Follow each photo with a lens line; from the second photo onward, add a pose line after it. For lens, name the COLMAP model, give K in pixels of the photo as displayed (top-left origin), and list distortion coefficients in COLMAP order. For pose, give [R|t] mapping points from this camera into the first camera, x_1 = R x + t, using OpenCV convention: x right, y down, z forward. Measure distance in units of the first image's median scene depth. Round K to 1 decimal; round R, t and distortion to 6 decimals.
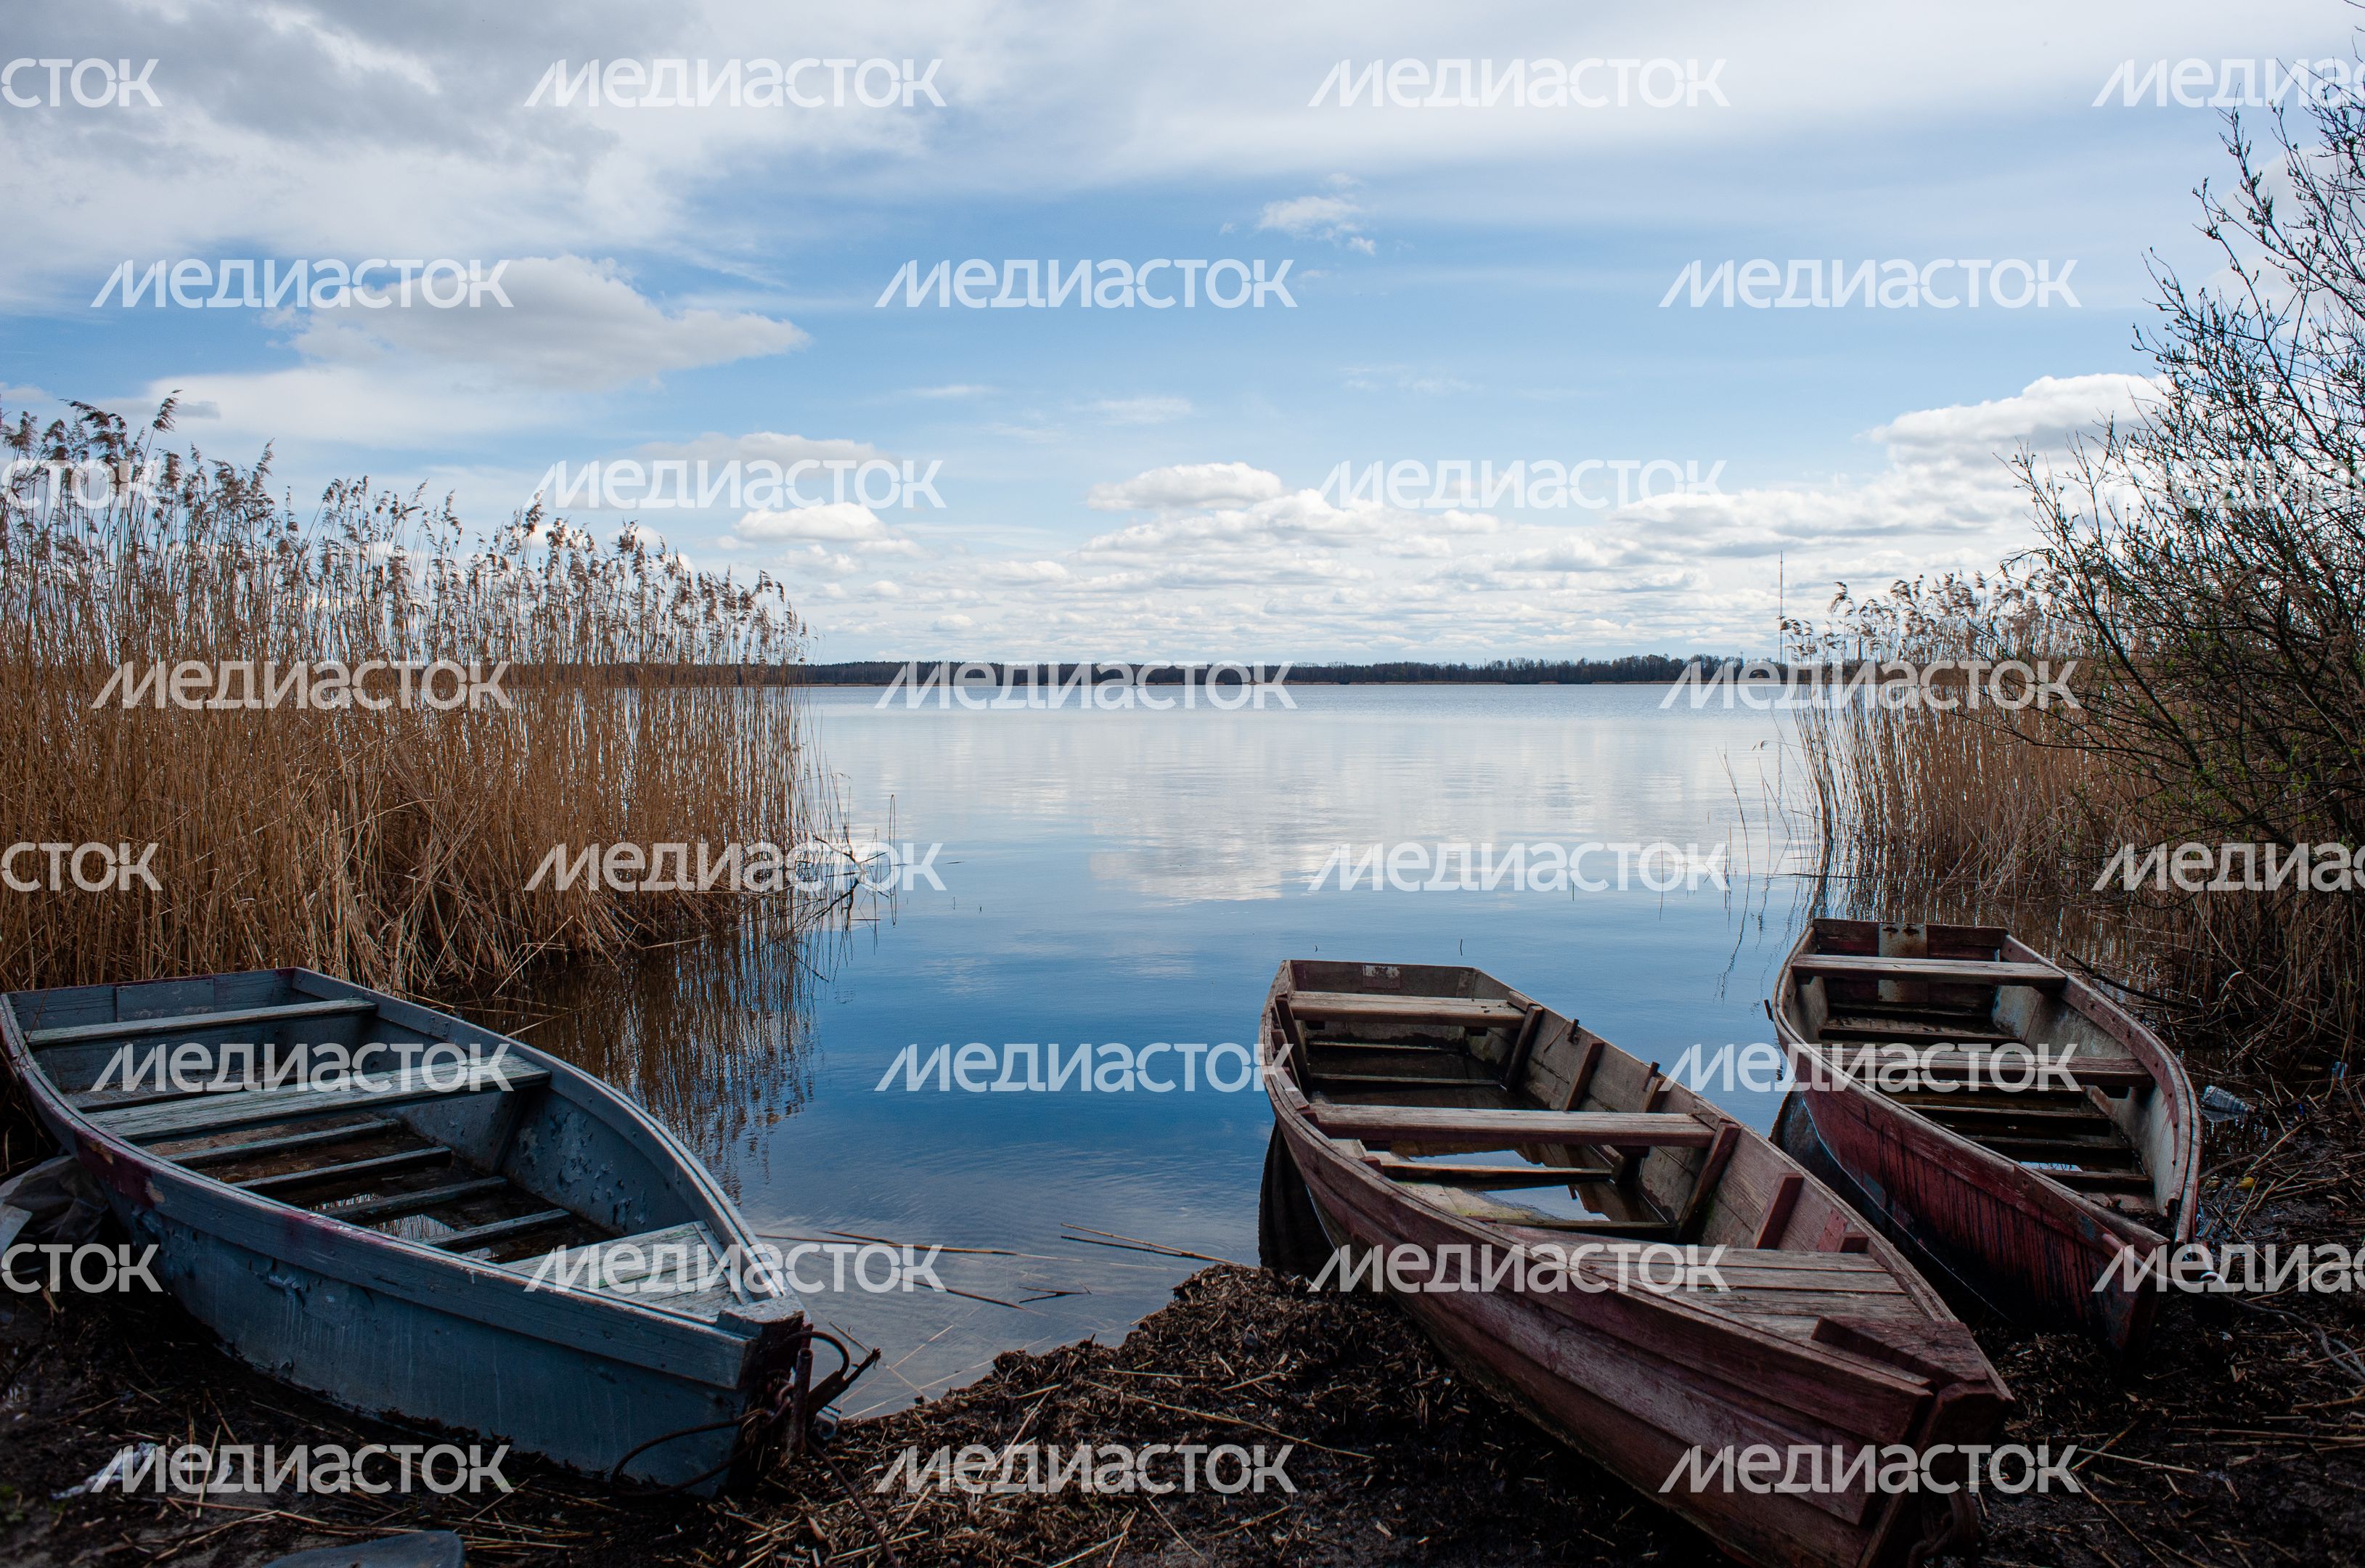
lens RADIAL K [[1626.7, 0, 1182.5], [0, 1626.7, 784.0], [0, 0, 1]] dist [-0.063858, 0.033670]
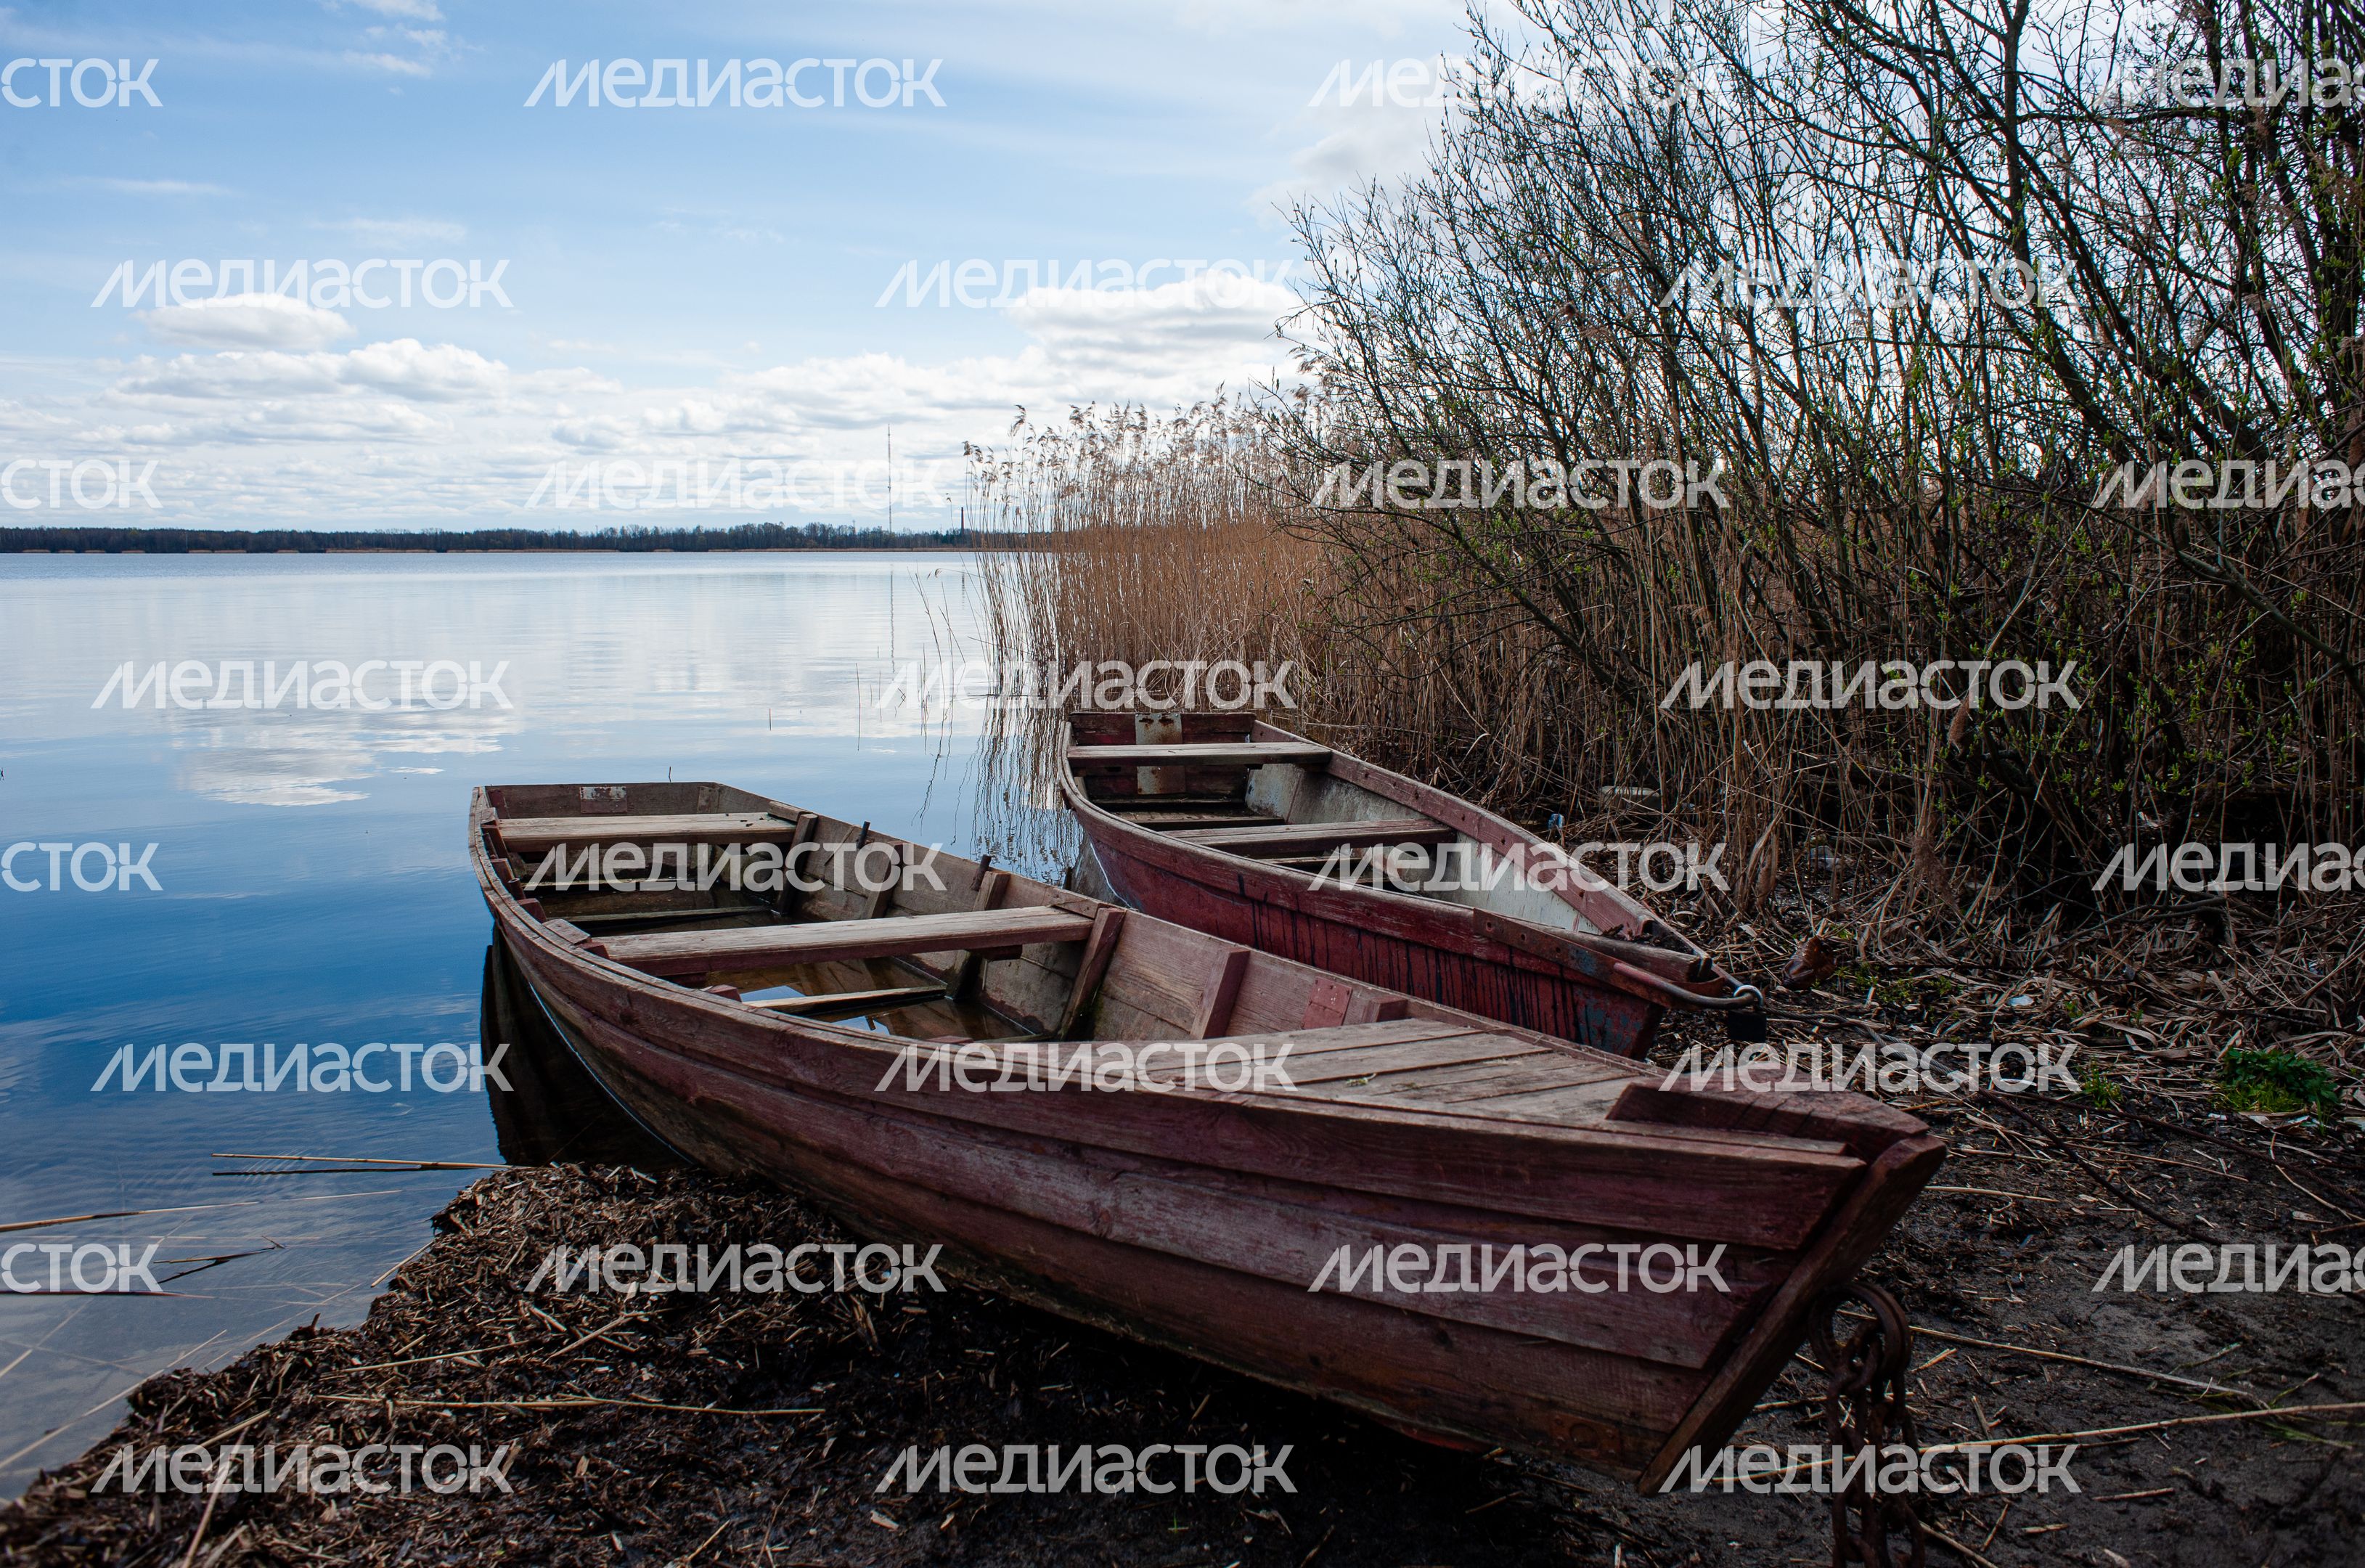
lens RADIAL K [[1568.3, 0, 1182.5], [0, 1568.3, 784.0], [0, 0, 1]] dist [-0.092455, 0.072888]
pose [[0.855063, -0.055660, 0.515527, -0.060937], [0.012824, 0.996188, 0.086286, 0.089649], [-0.518365, -0.067169, 0.852518, 0.335945]]
